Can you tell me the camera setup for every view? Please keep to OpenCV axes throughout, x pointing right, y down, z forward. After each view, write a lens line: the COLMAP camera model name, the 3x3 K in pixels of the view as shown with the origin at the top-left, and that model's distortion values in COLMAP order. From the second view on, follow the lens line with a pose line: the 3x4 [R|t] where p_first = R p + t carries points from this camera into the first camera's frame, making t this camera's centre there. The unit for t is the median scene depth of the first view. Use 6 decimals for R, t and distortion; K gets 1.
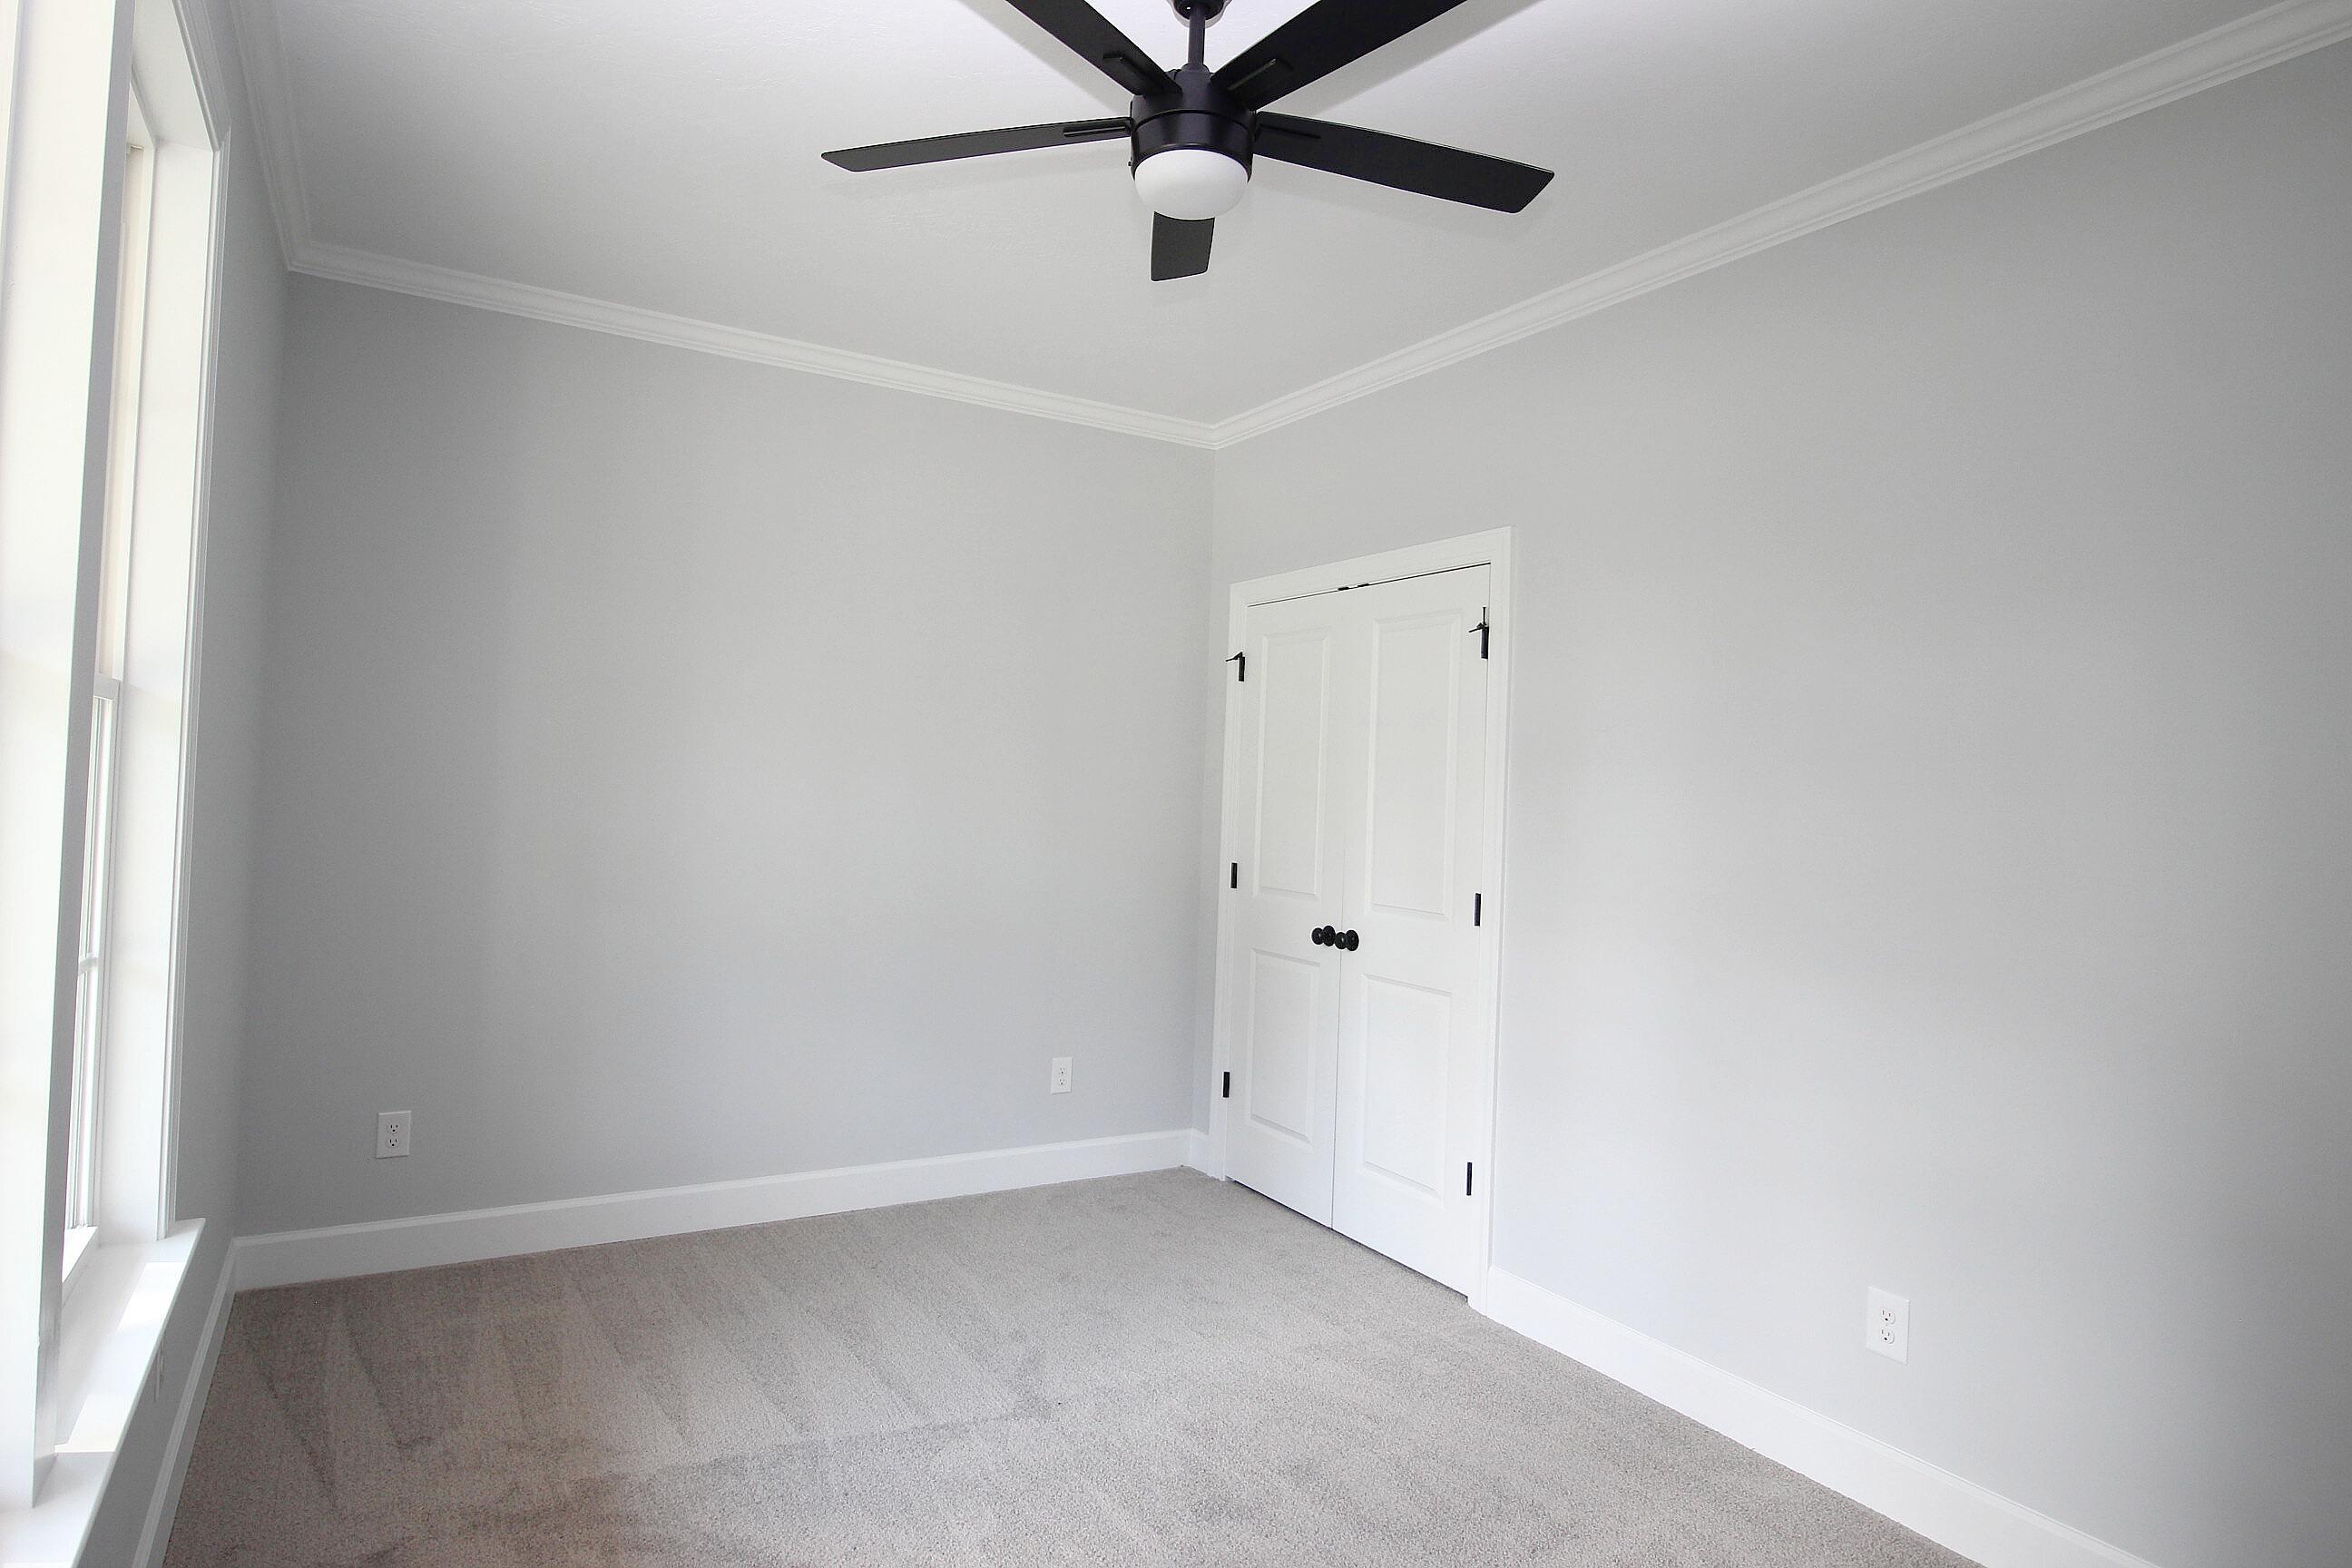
lens RADIAL K [[1348.1, 0, 1176.0], [0, 1348.1, 784.0], [0, 0, 1]] dist [0.018703, 0.001345]
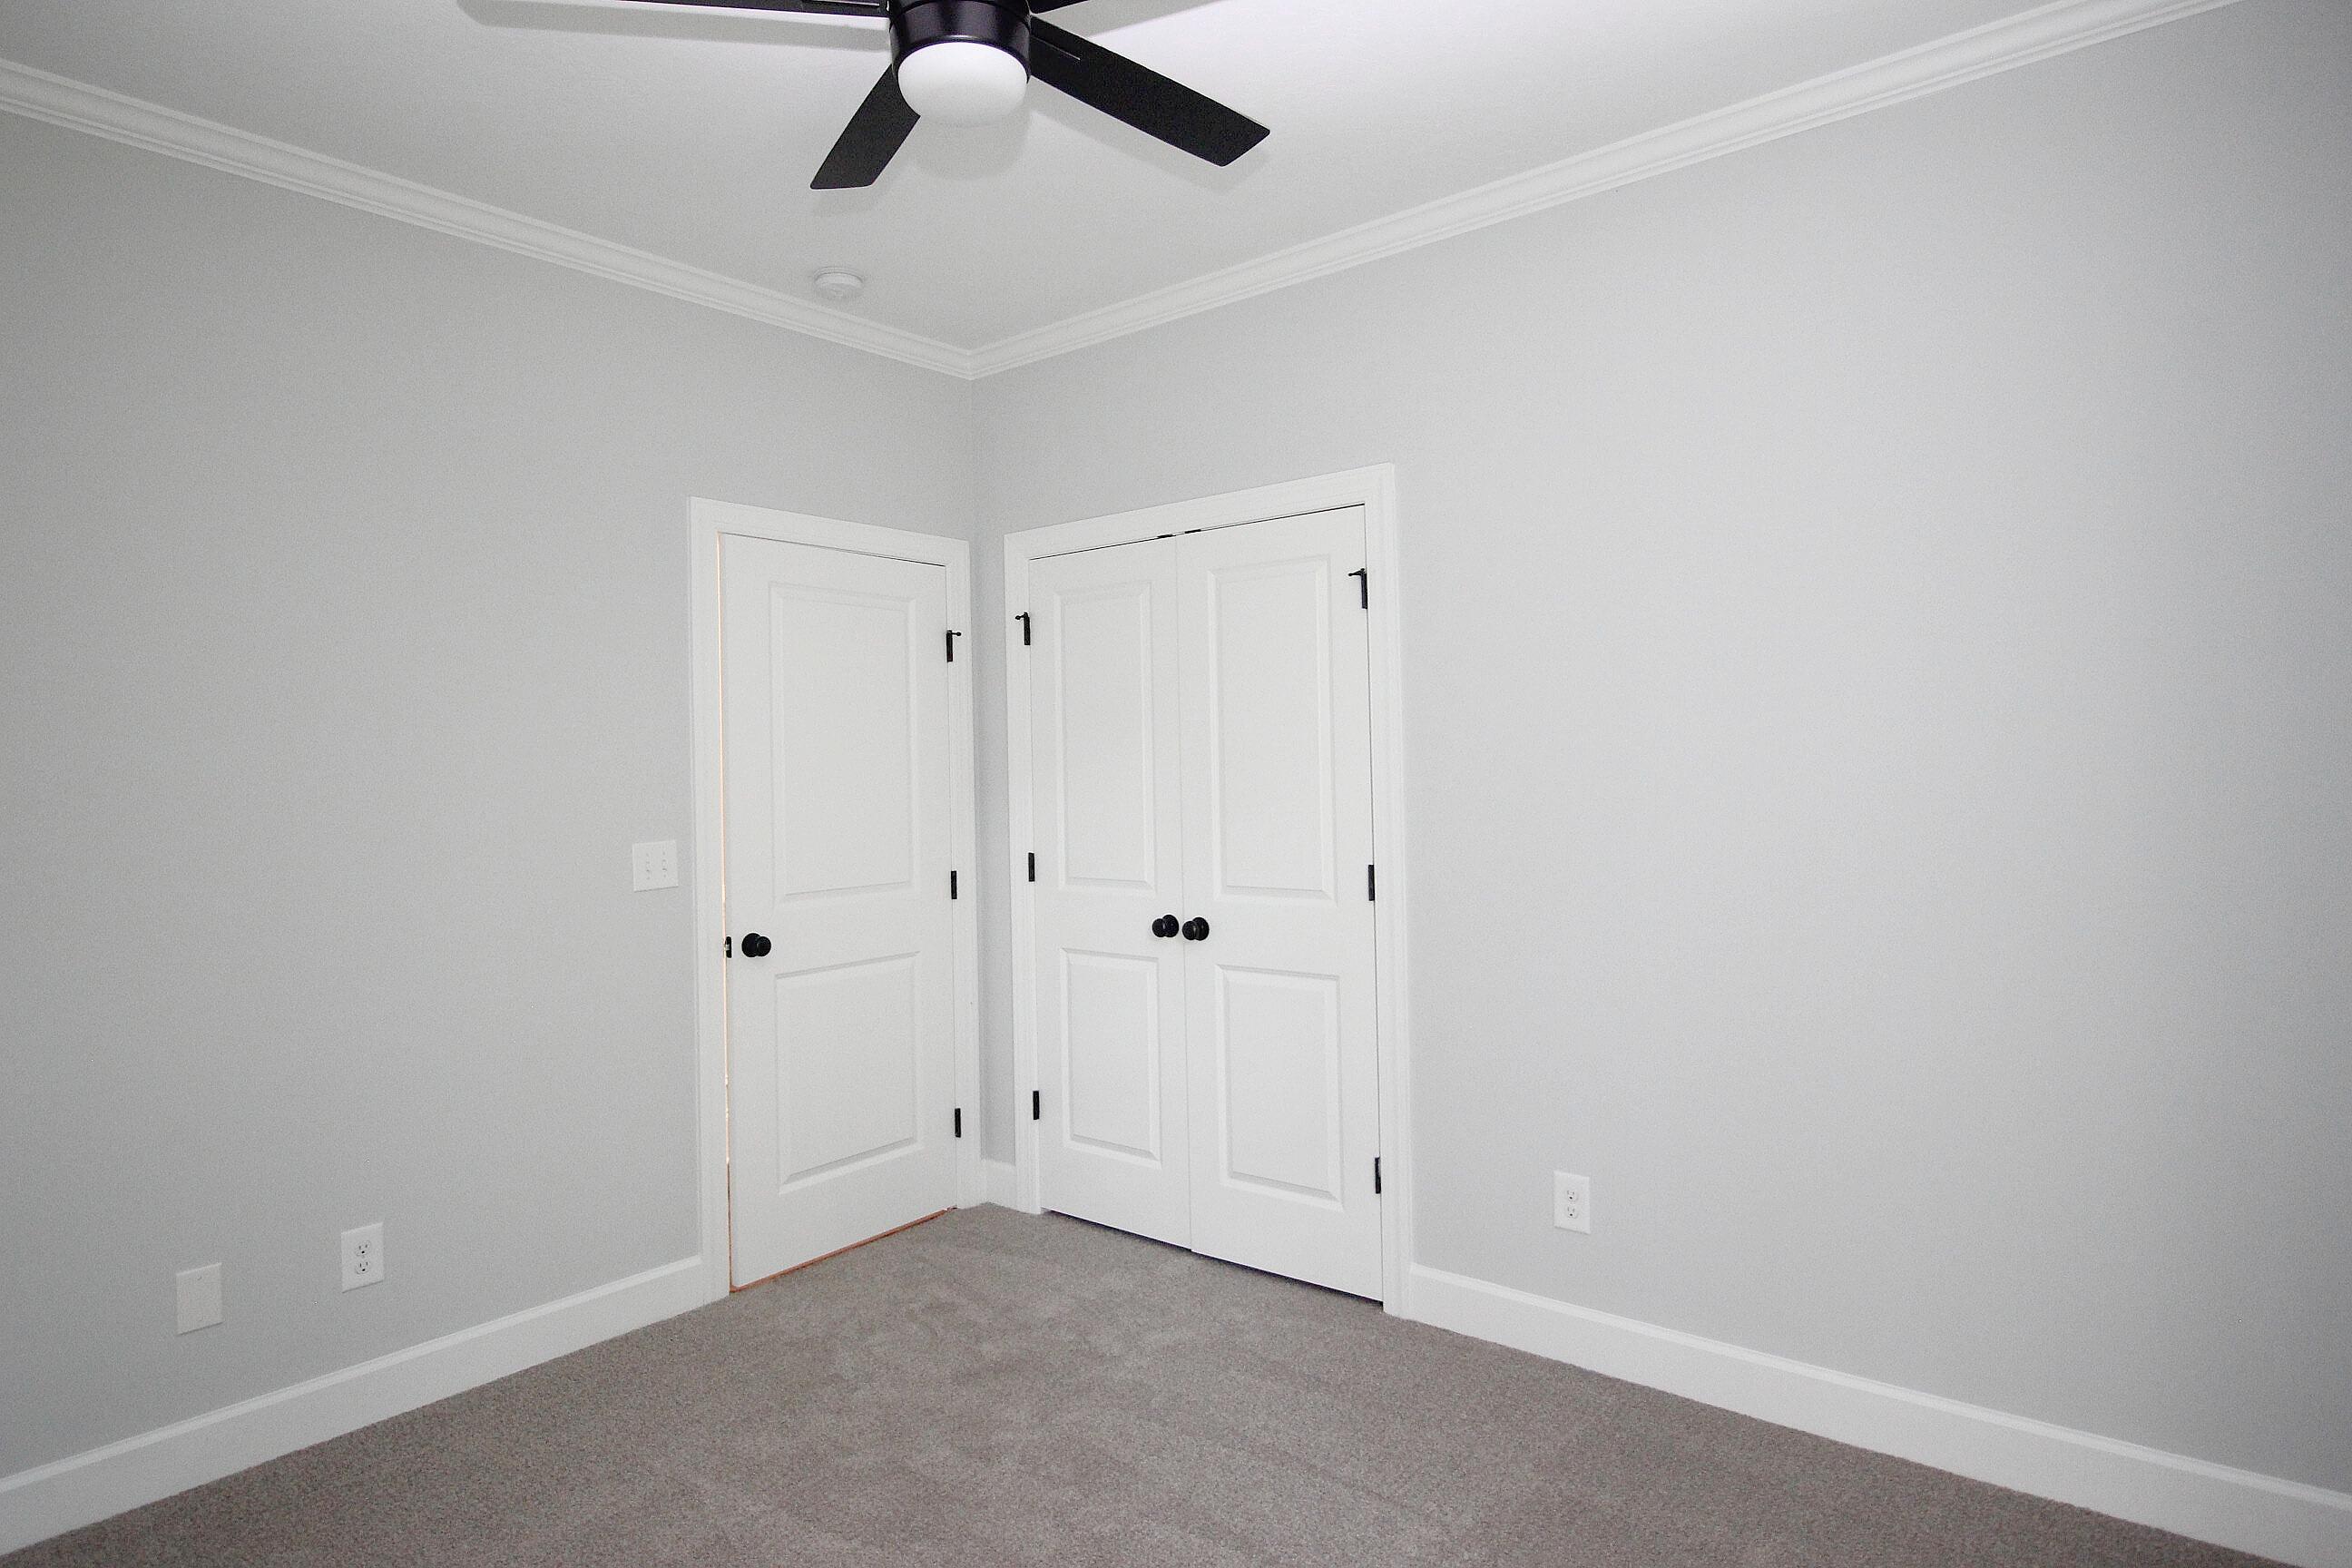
lens RADIAL K [[1294.7, 0, 1376.1], [0, 1294.7, 768.4], [0, 0, 1]] dist [0.016509, 0.000200]
pose [[0.912651, -0.062610, 0.403916, -0.101708], [0.057378, 0.998038, 0.025058, -0.005383], [-0.404692, 0.000307, 0.914453, 0.159900]]
